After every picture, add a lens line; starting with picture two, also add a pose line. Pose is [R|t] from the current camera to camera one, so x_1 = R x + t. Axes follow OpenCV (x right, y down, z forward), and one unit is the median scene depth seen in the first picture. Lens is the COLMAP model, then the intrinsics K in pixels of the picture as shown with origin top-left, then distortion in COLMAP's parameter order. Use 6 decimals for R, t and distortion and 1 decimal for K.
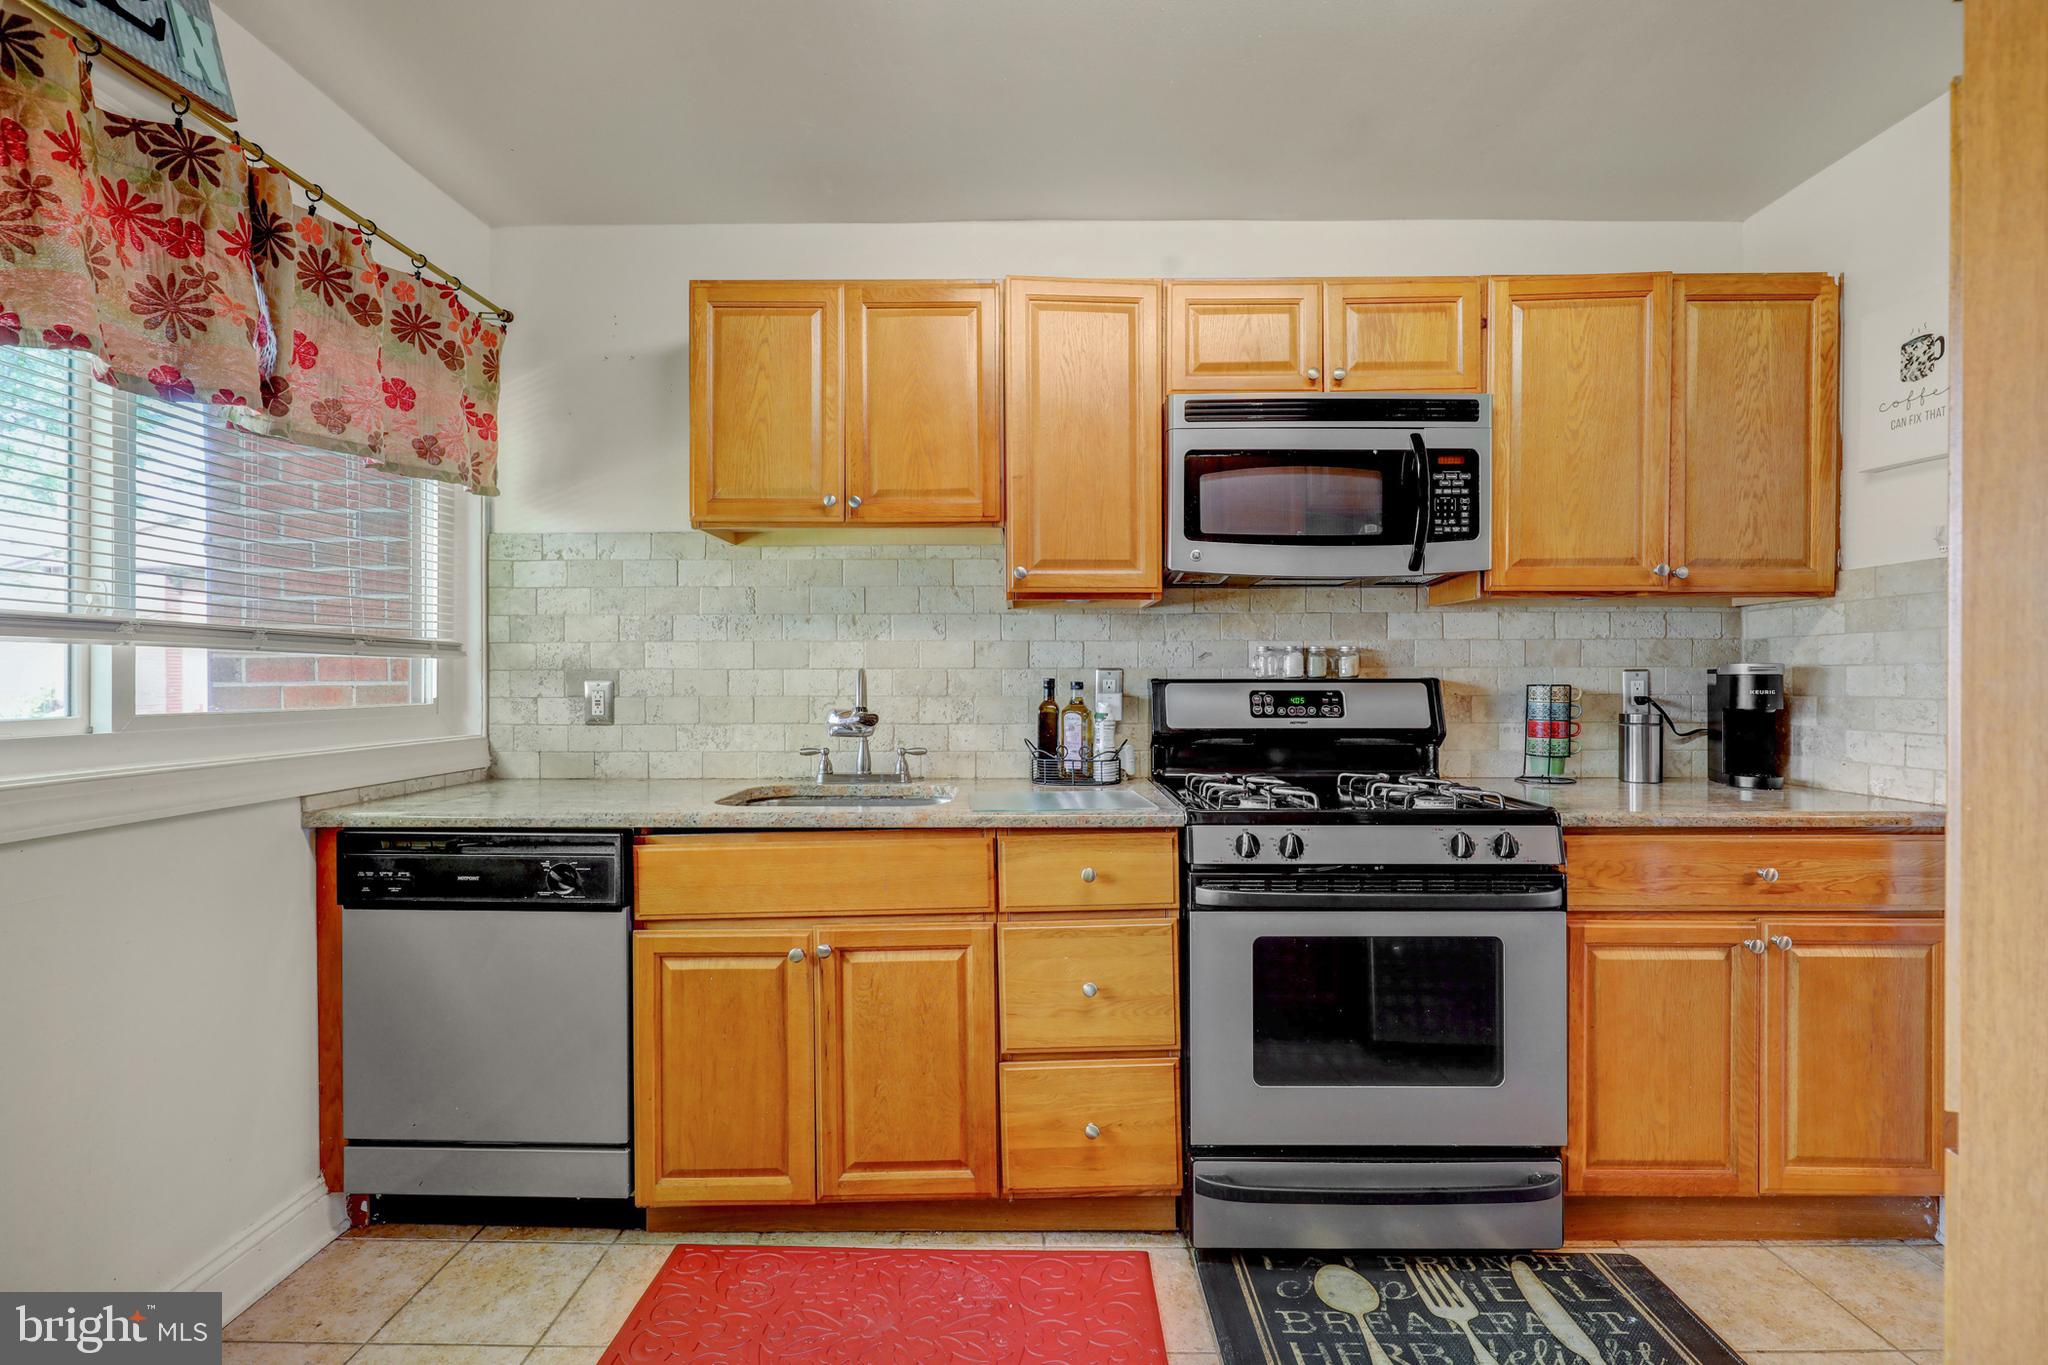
lens RADIAL K [[946.1, 0, 1021.0], [0, 946.1, 687.8], [0, 0, 1]] dist [-0.000495, 0.000494]
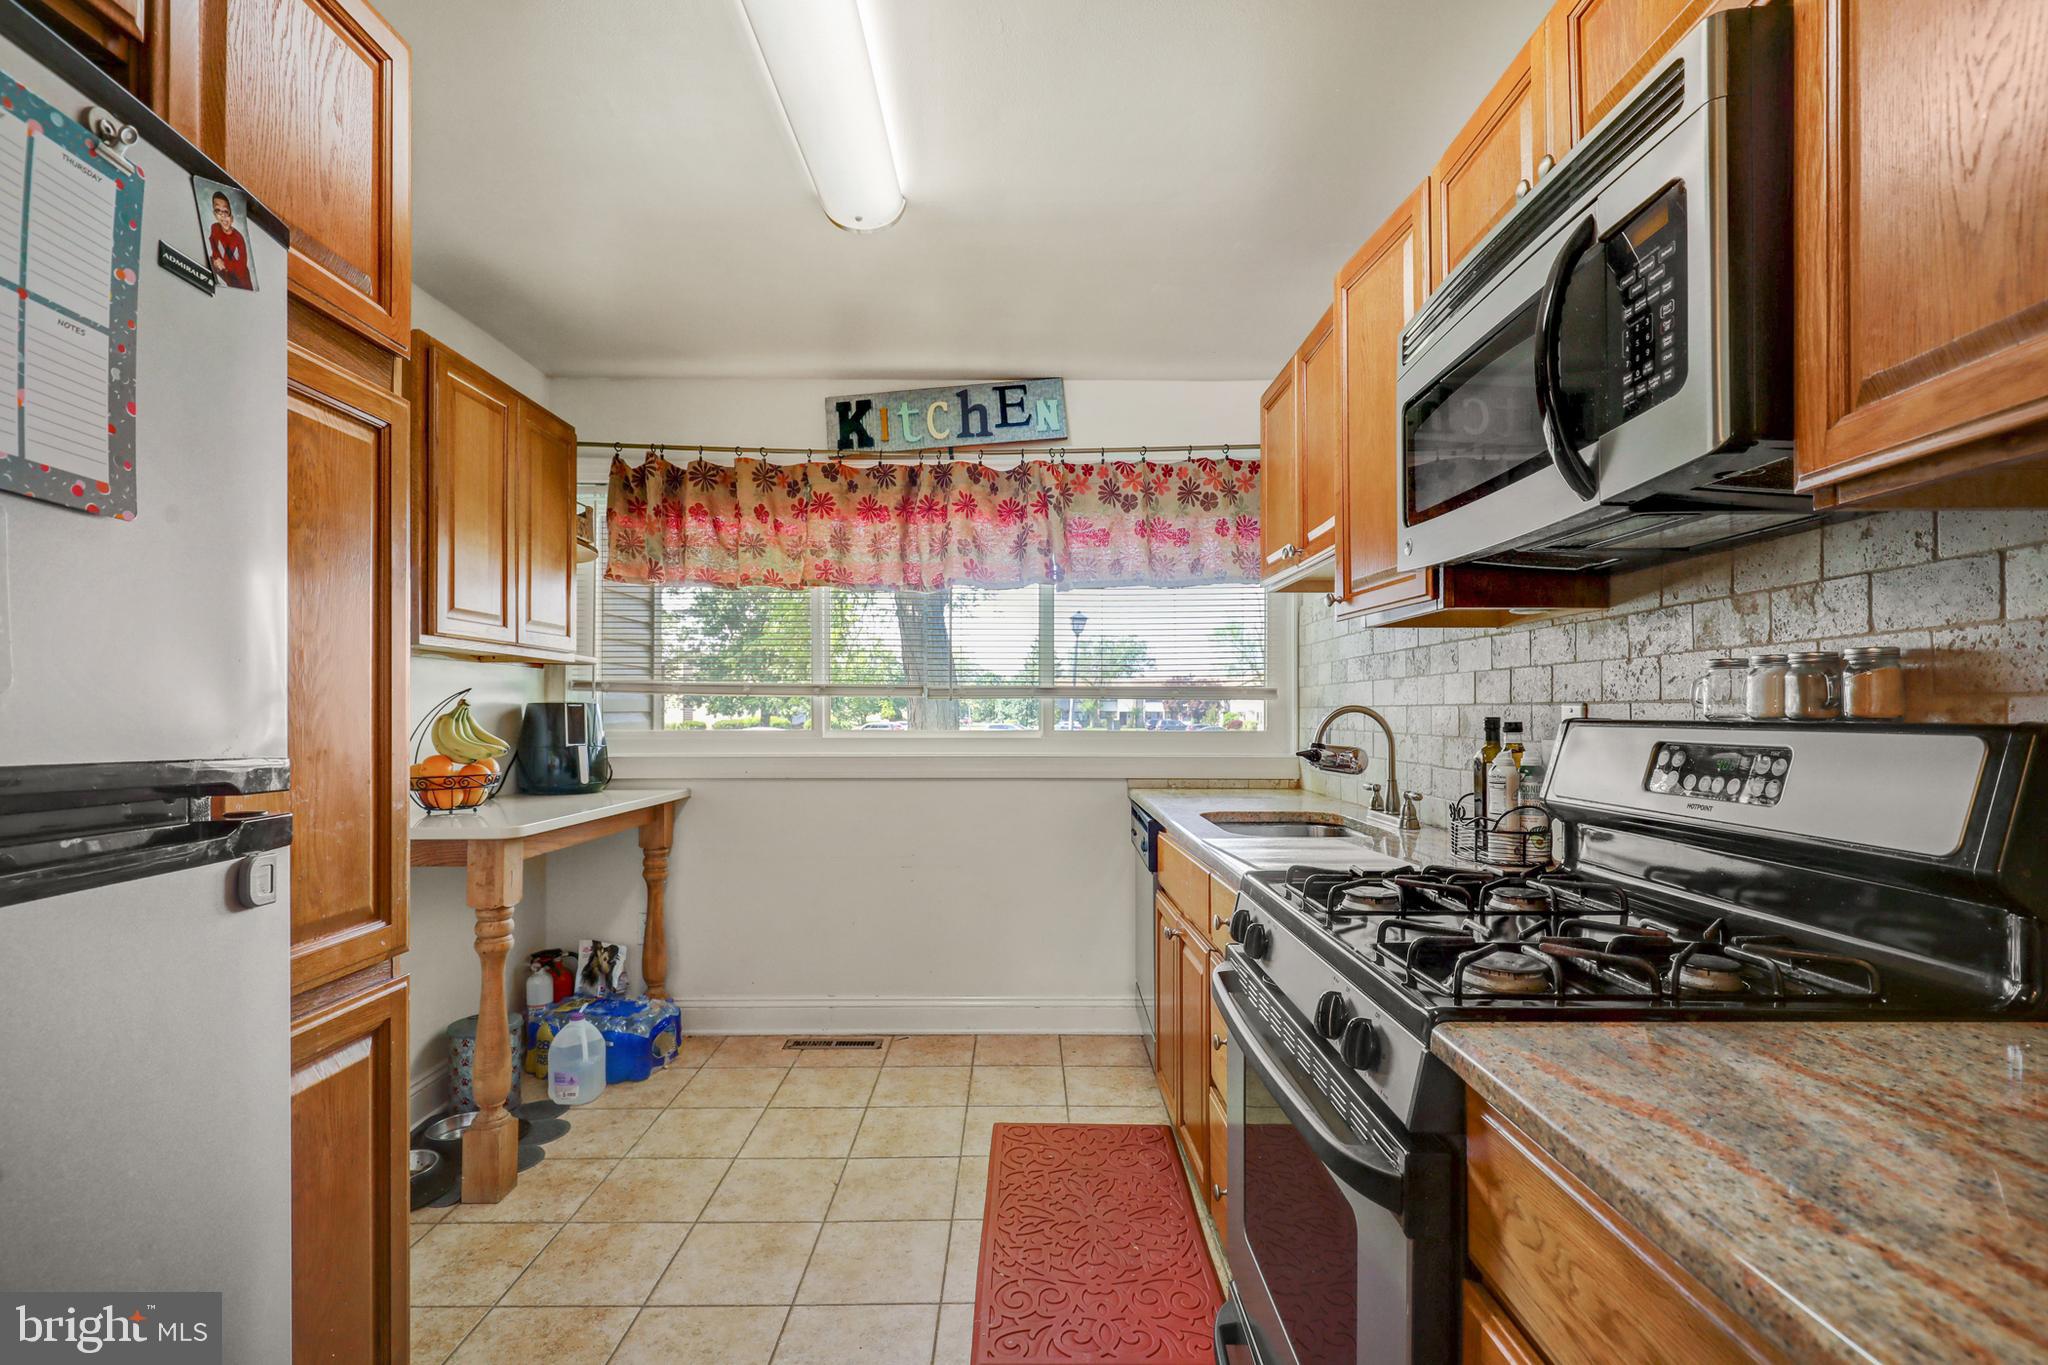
lens RADIAL K [[946.1, 0, 1023.4], [0, 946.1, 702.4], [0, 0, 1]] dist [-0.000495, 0.000494]
pose [[-0.014212, -0.008842, -0.999860, 0.901726], [-0.010951, 0.999902, -0.008686, -0.012318], [0.999839, 0.010826, -0.014307, 0.716911]]
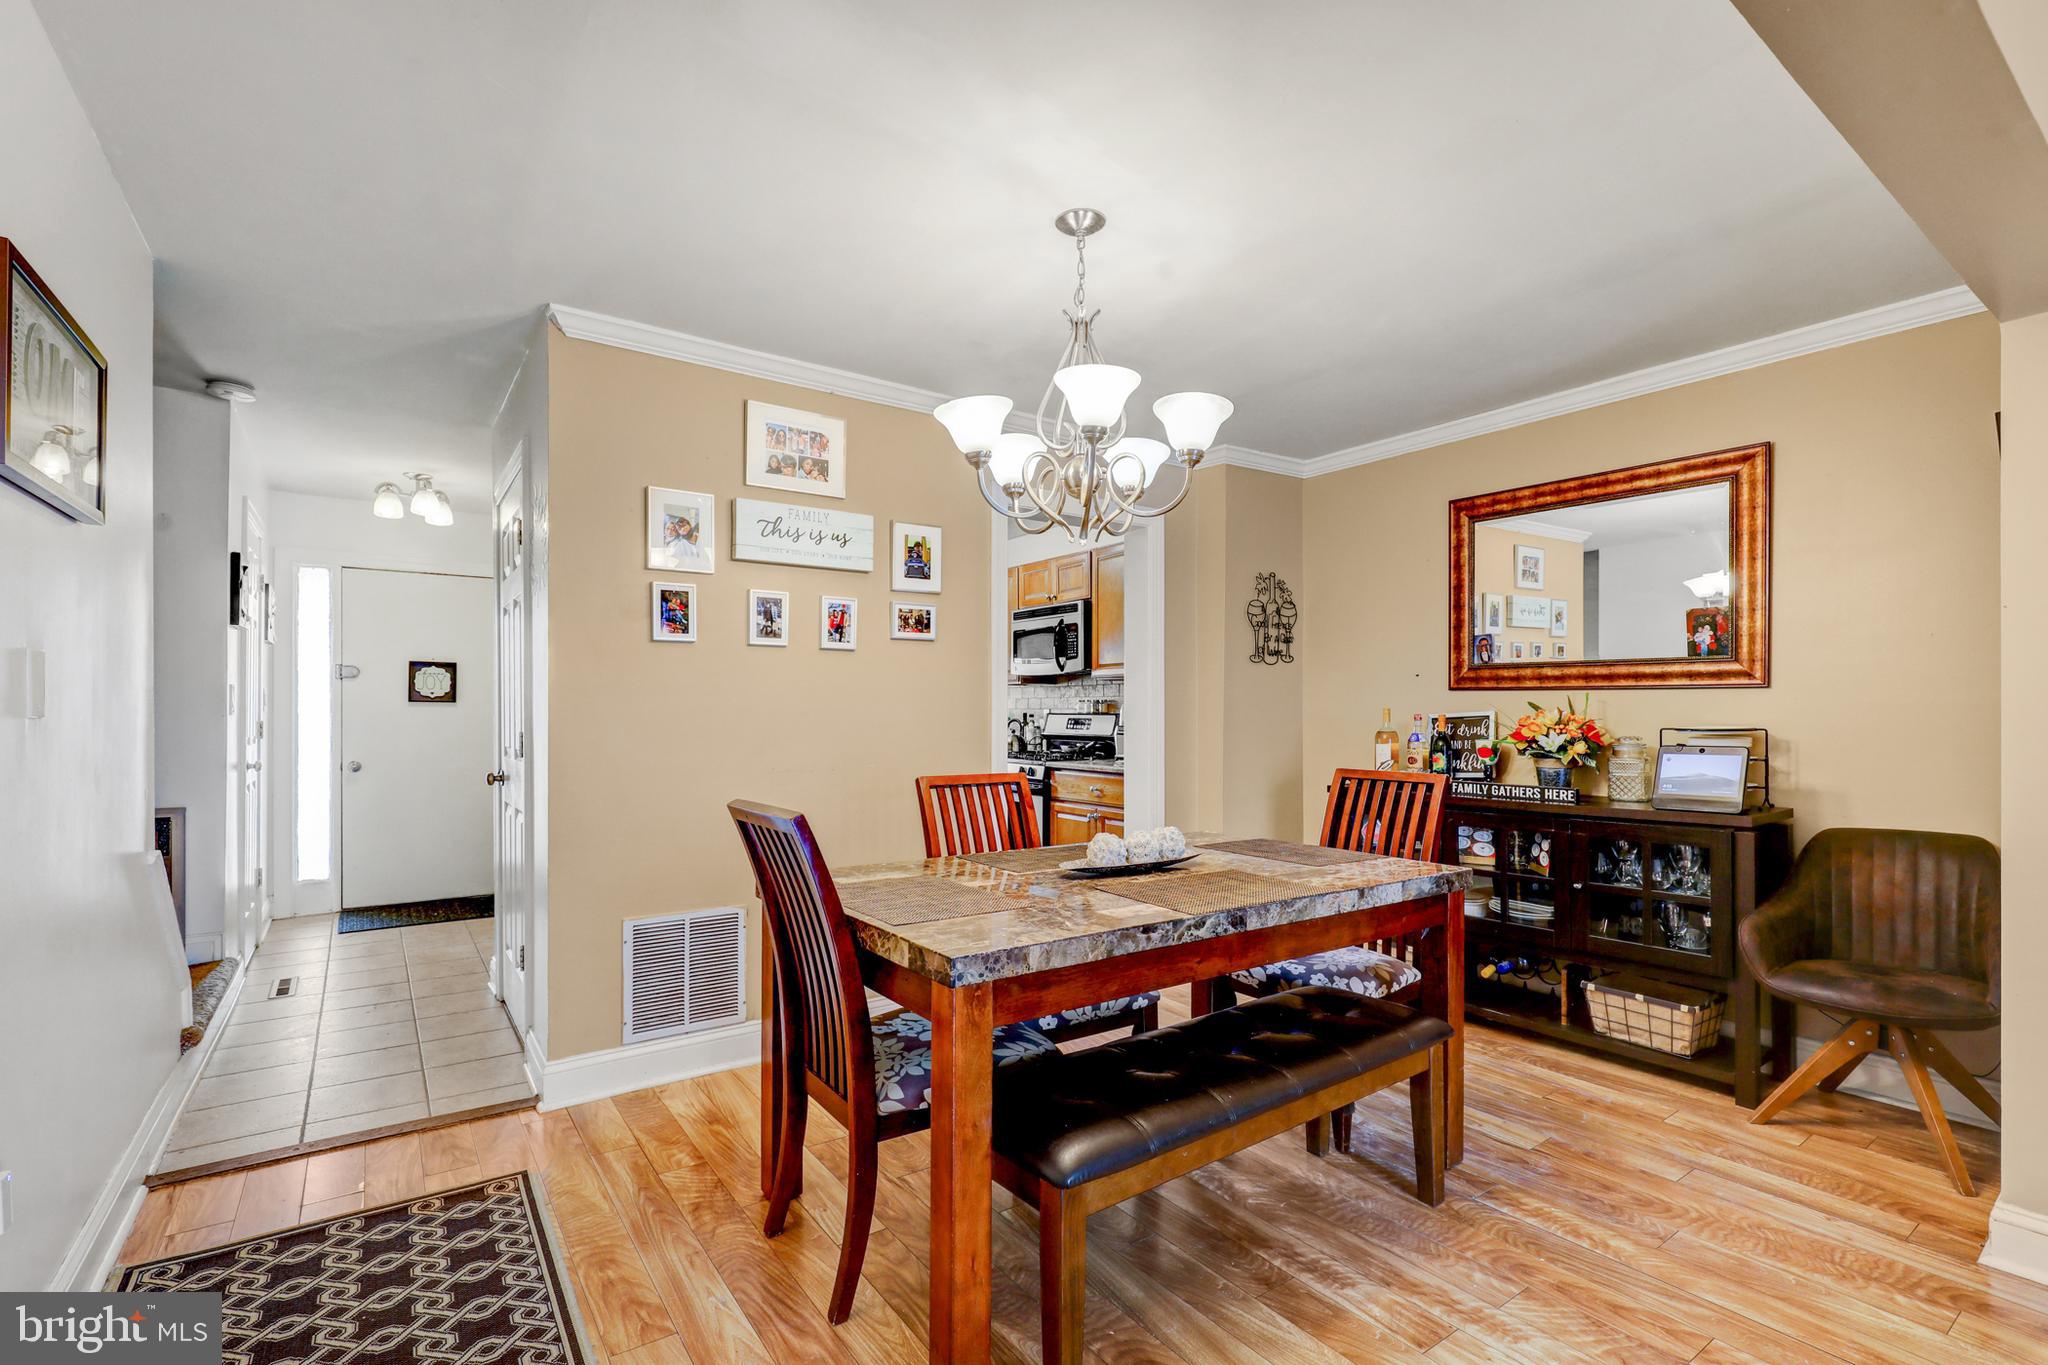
lens RADIAL K [[946.1, 0, 1033.6], [0, 946.1, 717.1], [0, 0, 1]] dist [-0.000495, 0.000494]
pose [[0.566956, 0.005911, -0.823727, 2.488017], [-0.009131, 0.999958, 0.000891, -0.001454], [0.823698, 0.007016, 0.566986, -0.520876]]
